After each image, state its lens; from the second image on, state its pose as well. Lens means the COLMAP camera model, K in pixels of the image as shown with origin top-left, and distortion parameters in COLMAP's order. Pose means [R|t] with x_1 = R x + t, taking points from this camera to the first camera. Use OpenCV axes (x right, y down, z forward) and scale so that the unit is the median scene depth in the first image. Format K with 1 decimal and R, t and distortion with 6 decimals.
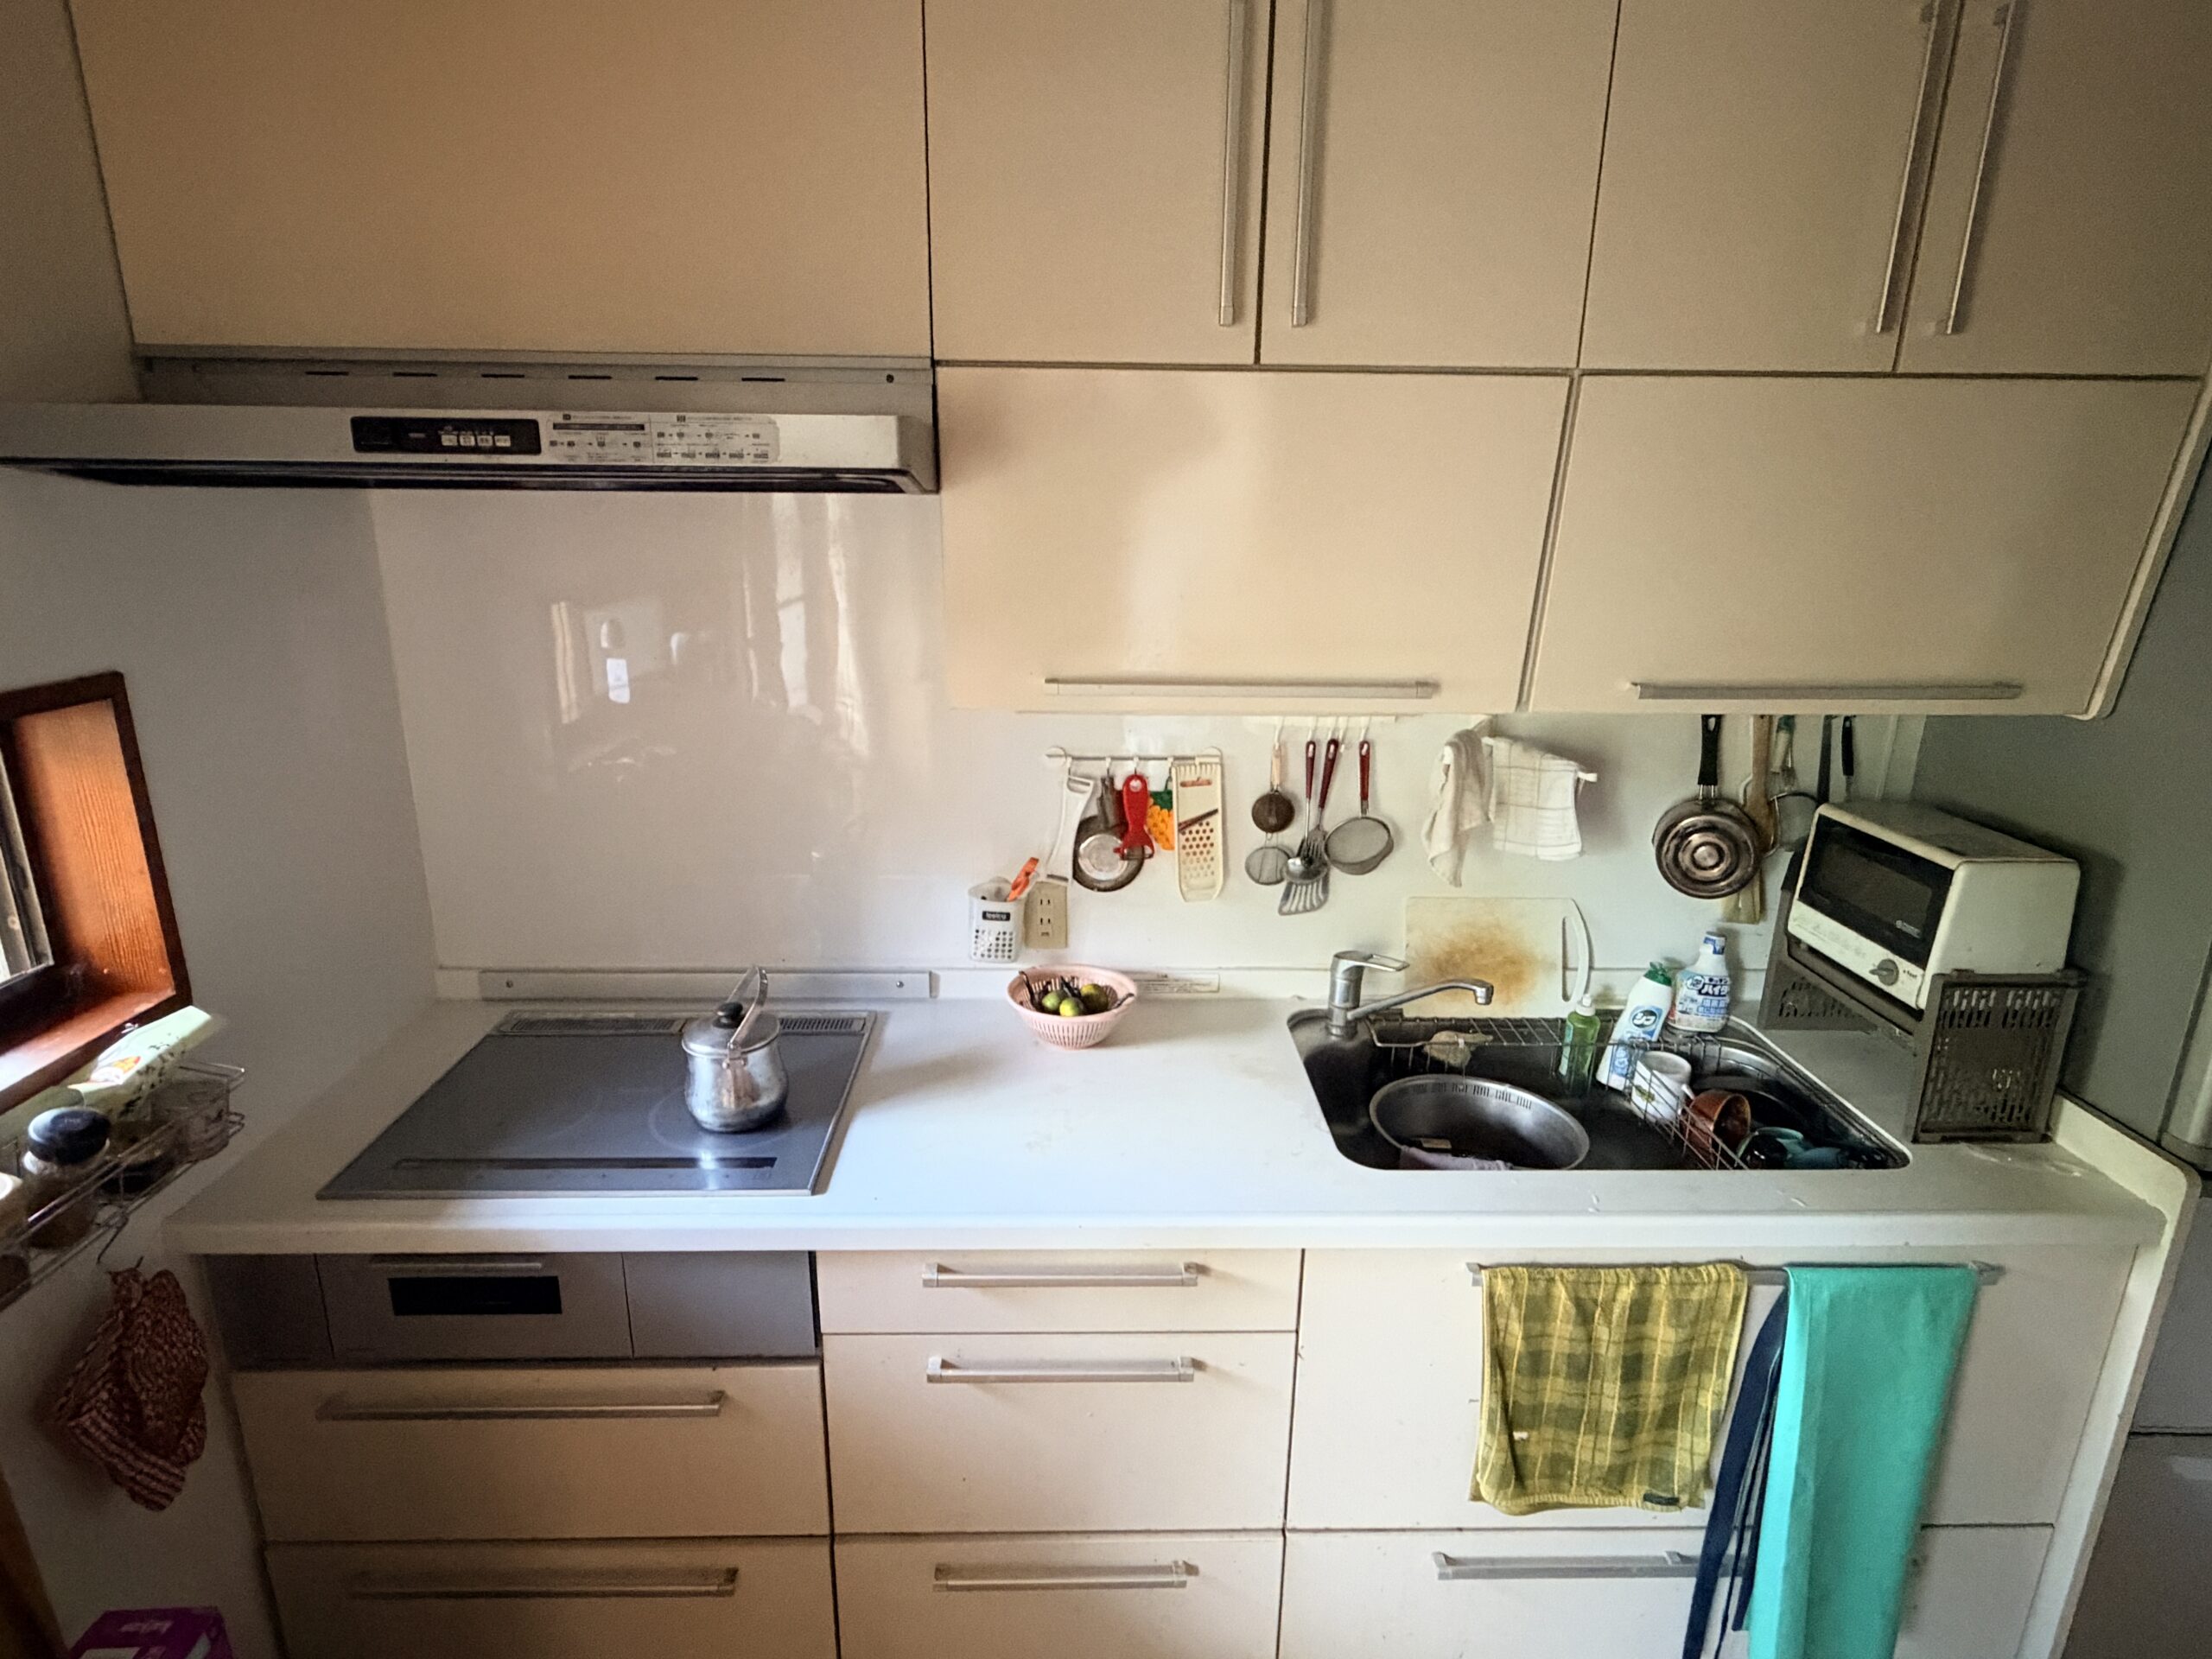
lens RADIAL K [[1160.3, 0, 1091.4], [0, 1160.3, 826.1], [0, 0, 1]] dist [-0.001011, 0.000604]
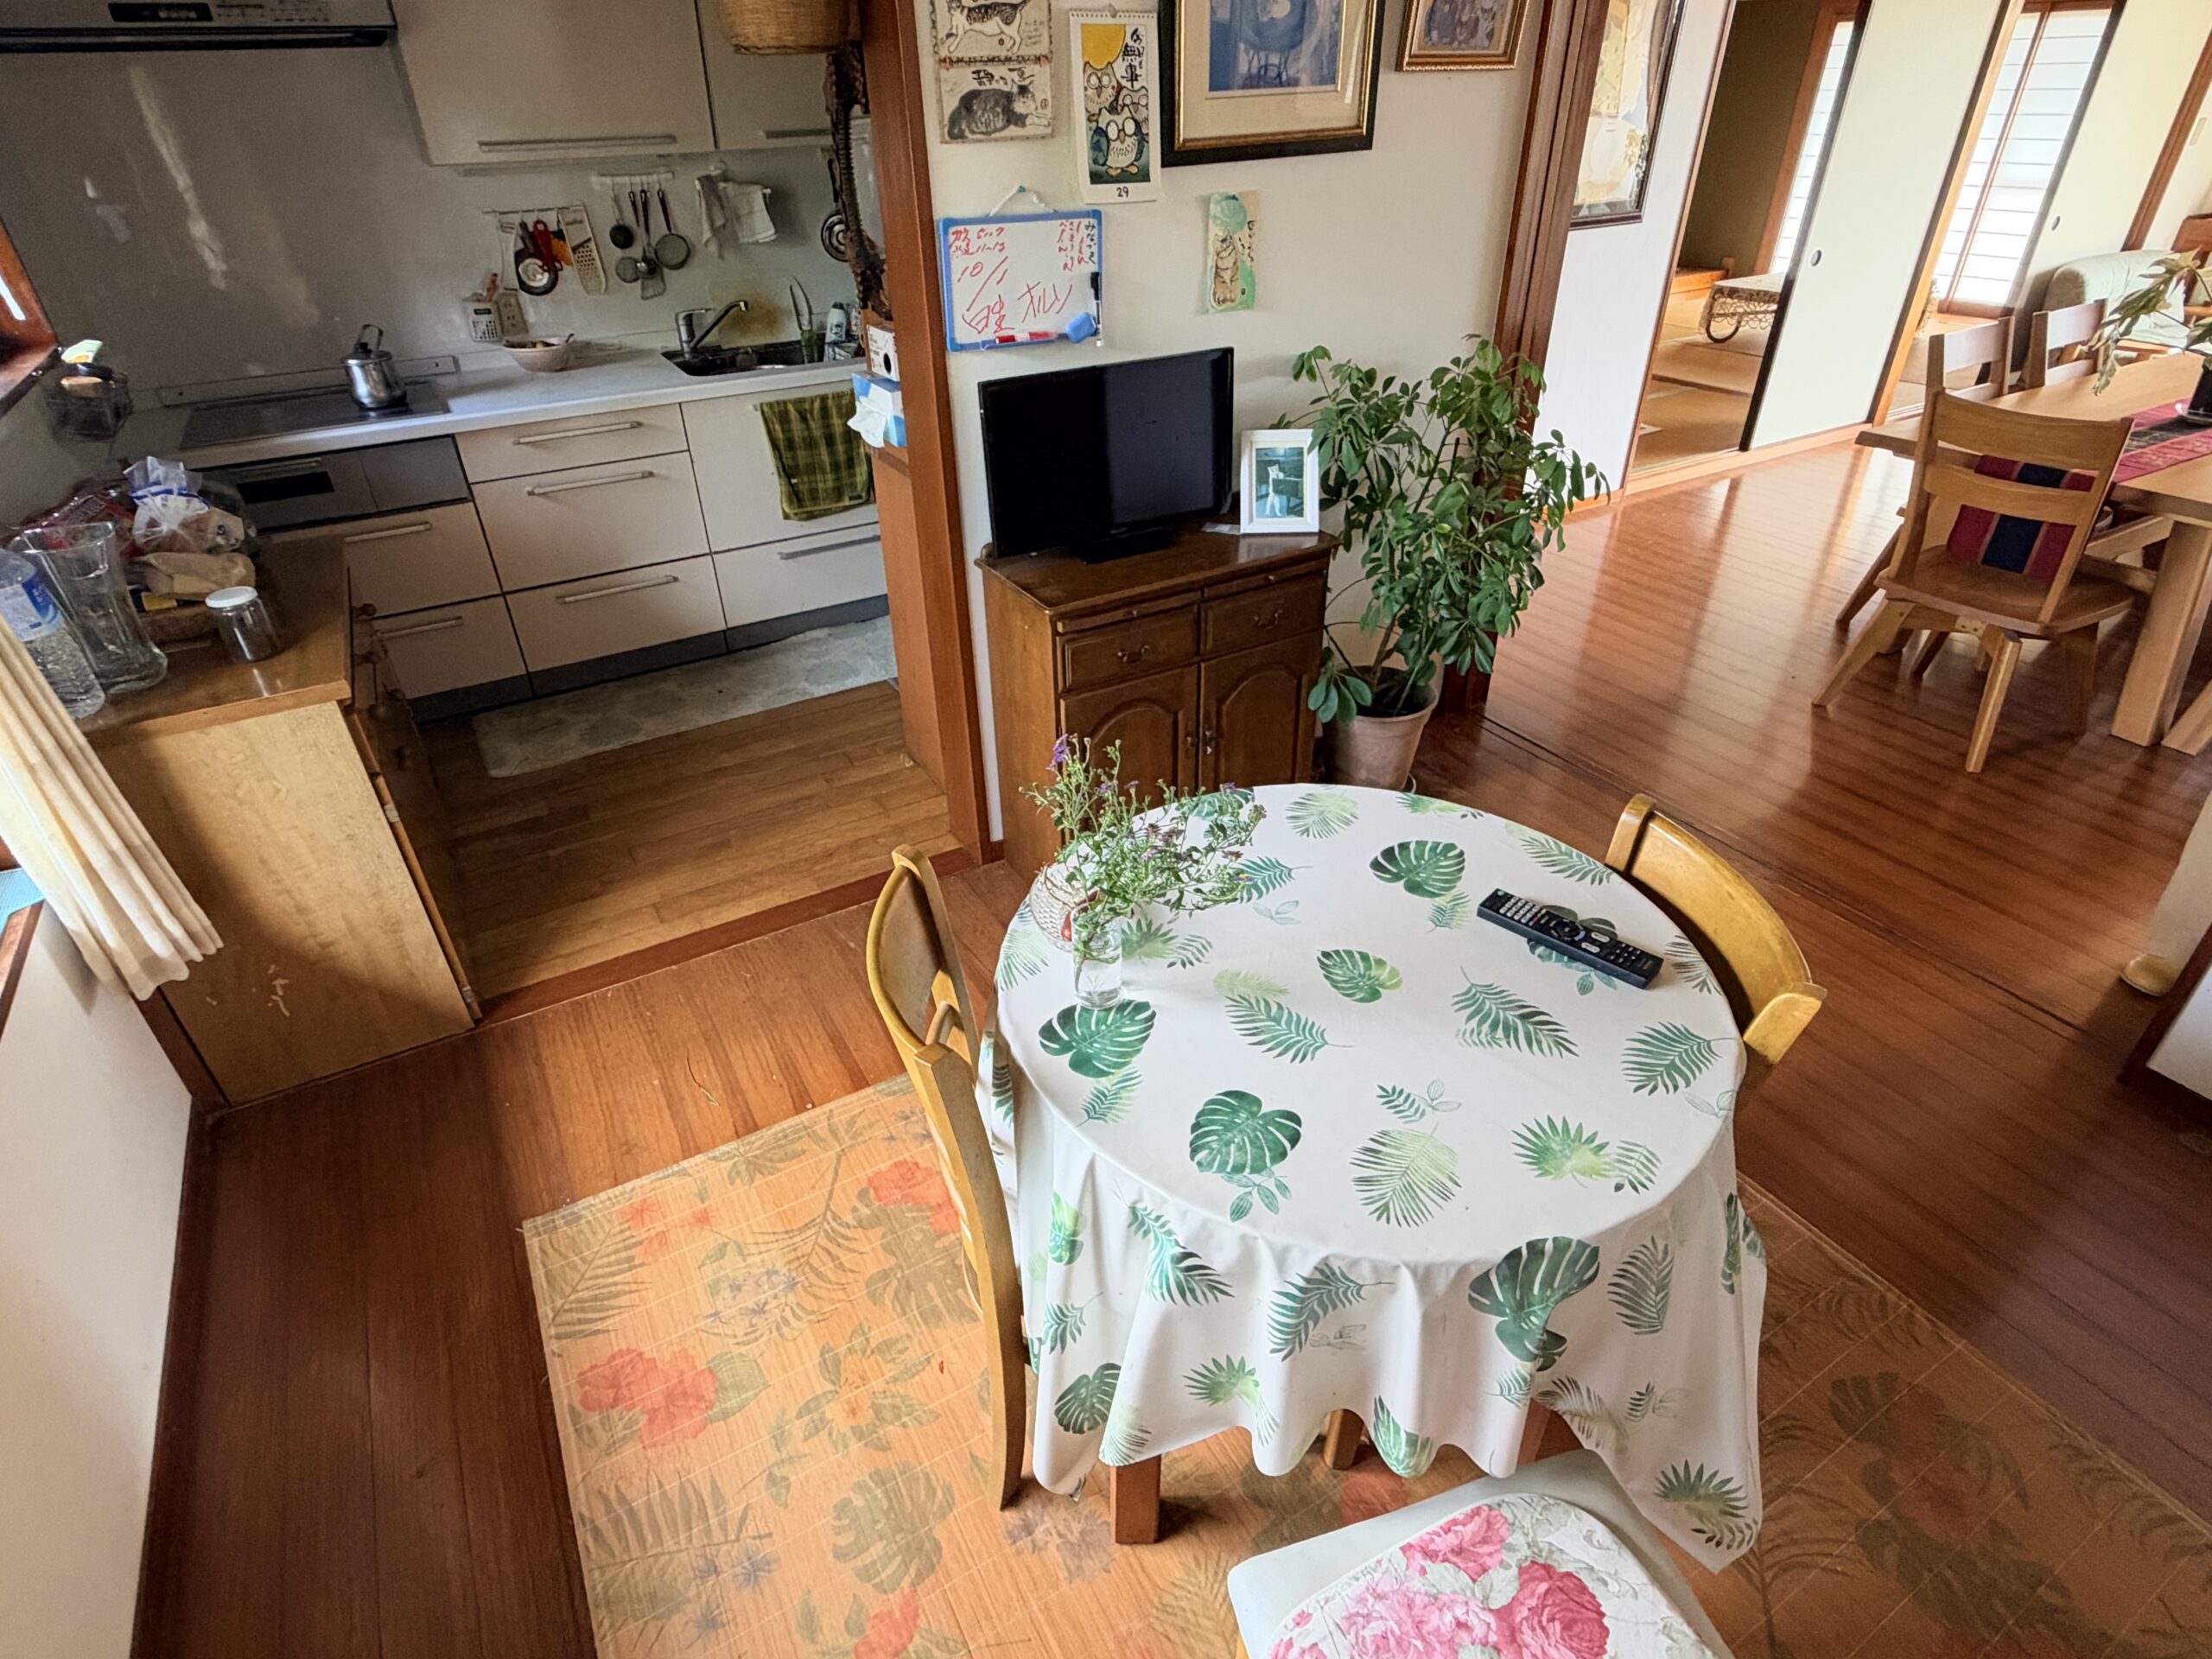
lens RADIAL K [[1160.3, 0, 1091.4], [0, 1160.3, 826.1], [0, 0, 1]] dist [-0.001011, 0.000604]
pose [[0.877392, -0.287897, 0.383796, -0.177671], [0.165648, 0.932536, 0.320838, 0.411393], [-0.450272, -0.217926, 0.865889, -1.214857]]
